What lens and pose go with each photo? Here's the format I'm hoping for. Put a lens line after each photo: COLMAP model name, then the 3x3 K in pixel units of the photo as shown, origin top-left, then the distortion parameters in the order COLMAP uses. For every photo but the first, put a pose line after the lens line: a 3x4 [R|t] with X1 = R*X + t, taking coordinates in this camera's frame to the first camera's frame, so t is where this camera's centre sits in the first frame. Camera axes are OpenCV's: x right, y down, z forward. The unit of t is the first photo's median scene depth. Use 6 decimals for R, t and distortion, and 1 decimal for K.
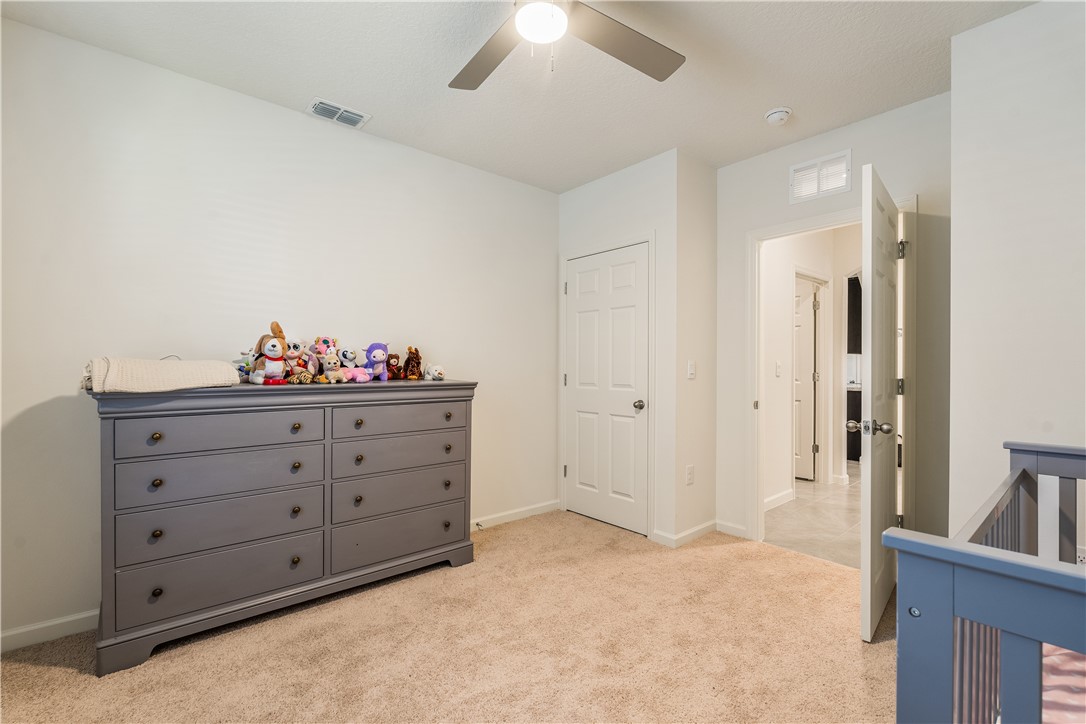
lens RADIAL K [[479.3, 0, 541.4], [0, 479.3, 362.5], [0, 0, 1]] dist [-0.000884, 0.000070]
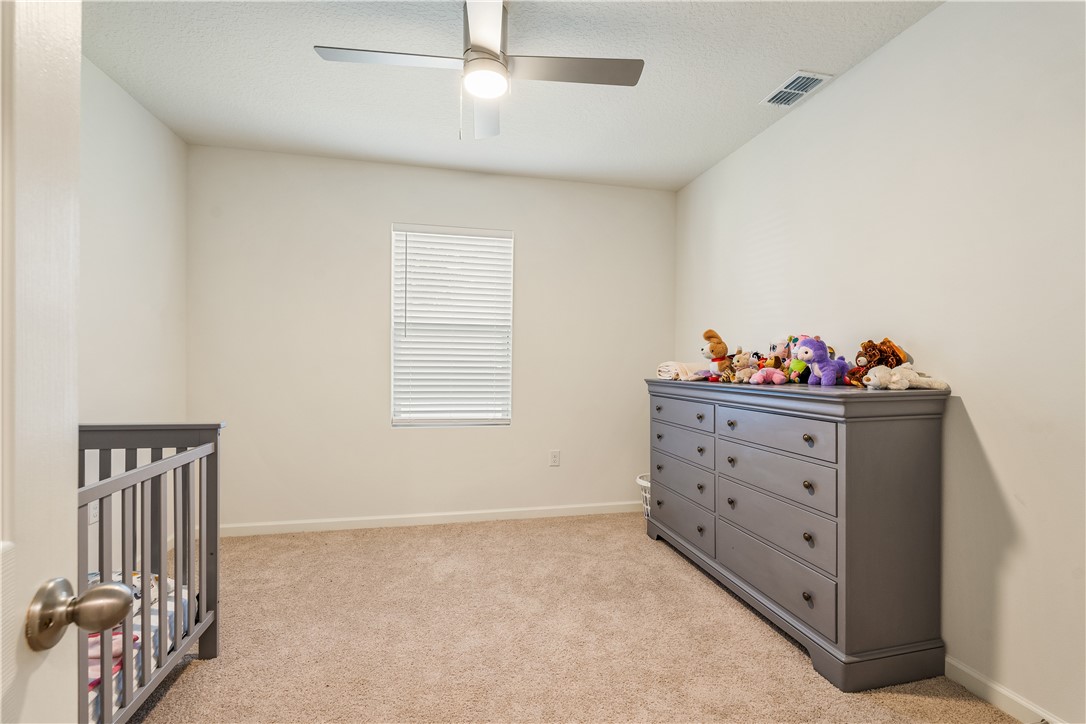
lens RADIAL K [[479.3, 0, 543.4], [0, 479.3, 366.4], [0, 0, 1]] dist [-0.000884, 0.000070]
pose [[-0.455189, -0.001140, -0.890394, 0.696453], [-0.001848, 0.999998, -0.000335, 0.008342], [0.890393, 0.001493, -0.455190, 1.131541]]
